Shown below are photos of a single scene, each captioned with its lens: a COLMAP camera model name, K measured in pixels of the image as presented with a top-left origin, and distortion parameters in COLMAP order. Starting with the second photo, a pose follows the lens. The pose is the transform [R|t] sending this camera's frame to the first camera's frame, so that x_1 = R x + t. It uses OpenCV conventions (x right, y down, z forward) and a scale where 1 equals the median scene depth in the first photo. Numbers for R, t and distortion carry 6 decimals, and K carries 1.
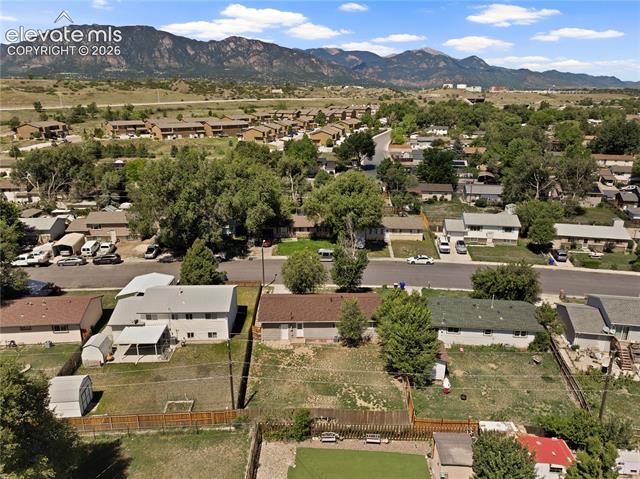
lens RADIAL K [[448.8, 0, 321.5], [0, 448.8, 237.8], [0, 0, 1]] dist [-0.001830, 0.015575]
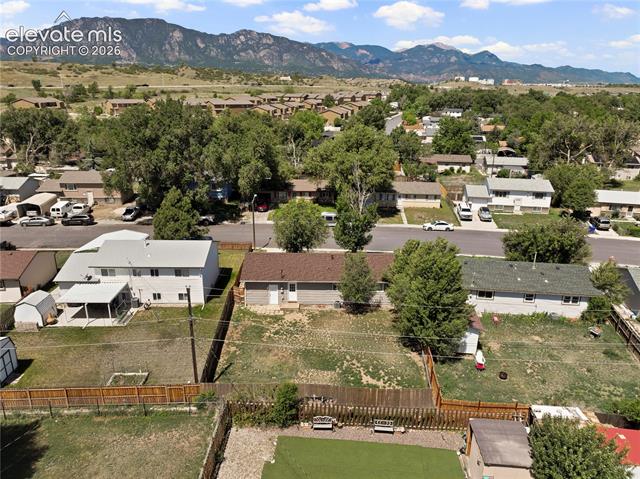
lens RADIAL K [[448.8, 0, 321.5], [0, 448.8, 237.8], [0, 0, 1]] dist [-0.001830, 0.015575]
pose [[0.999760, 0.012894, -0.017707, 0.010516], [-0.012702, 0.999860, 0.010898, 0.061845], [0.017845, -0.010670, 0.999784, 0.125019]]
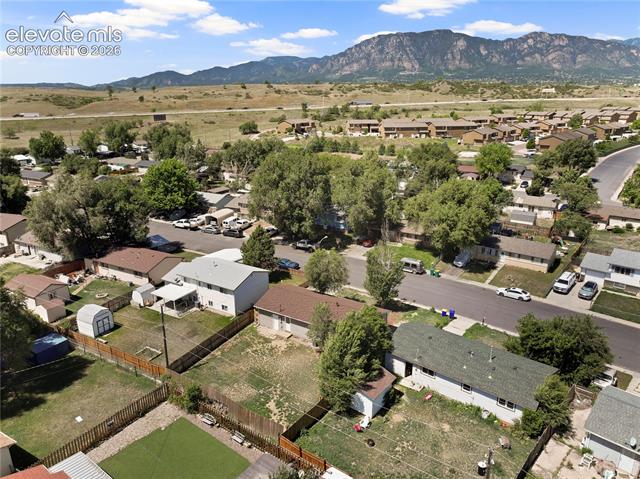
lens RADIAL K [[448.8, 0, 321.5], [0, 448.8, 237.8], [0, 0, 1]] dist [-0.001830, 0.015575]
pose [[0.830526, 0.160476, -0.533360, 0.331854], [-0.161557, 0.985835, 0.045046, -0.029207], [0.533034, 0.048756, 0.844688, 0.106863]]
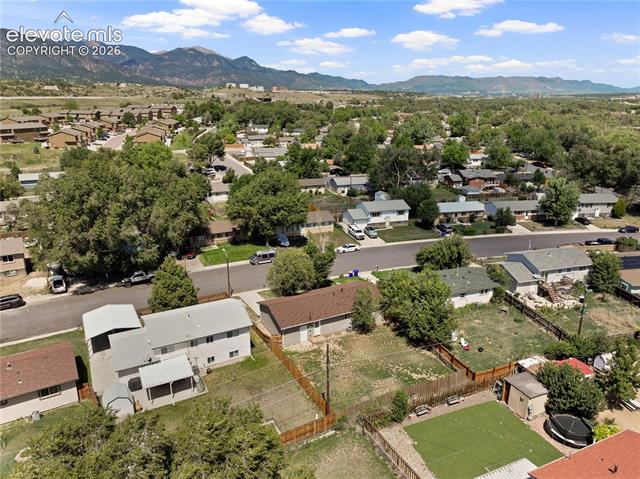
lens RADIAL K [[447.0, 0, 321.5], [0, 447.0, 241.9], [0, 0, 1]] dist [0.003311, 0.005960]
pose [[0.894200, -0.133892, 0.427176, -0.278753], [0.129001, 0.990816, 0.040520, -0.016898], [-0.428678, 0.018873, 0.903260, 0.051893]]
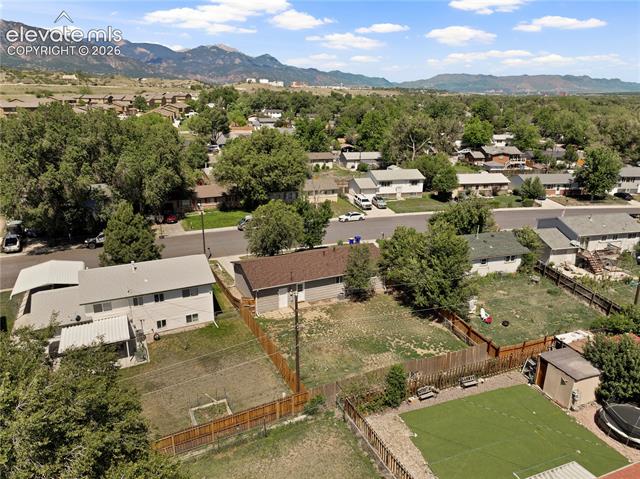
lens RADIAL K [[448.8, 0, 321.5], [0, 448.8, 237.8], [0, 0, 1]] dist [-0.001830, 0.015575]
pose [[0.913092, -0.115868, 0.390944, -0.201708], [0.113149, 0.993123, 0.030071, 0.054261], [-0.391739, 0.016777, 0.919923, 0.146003]]
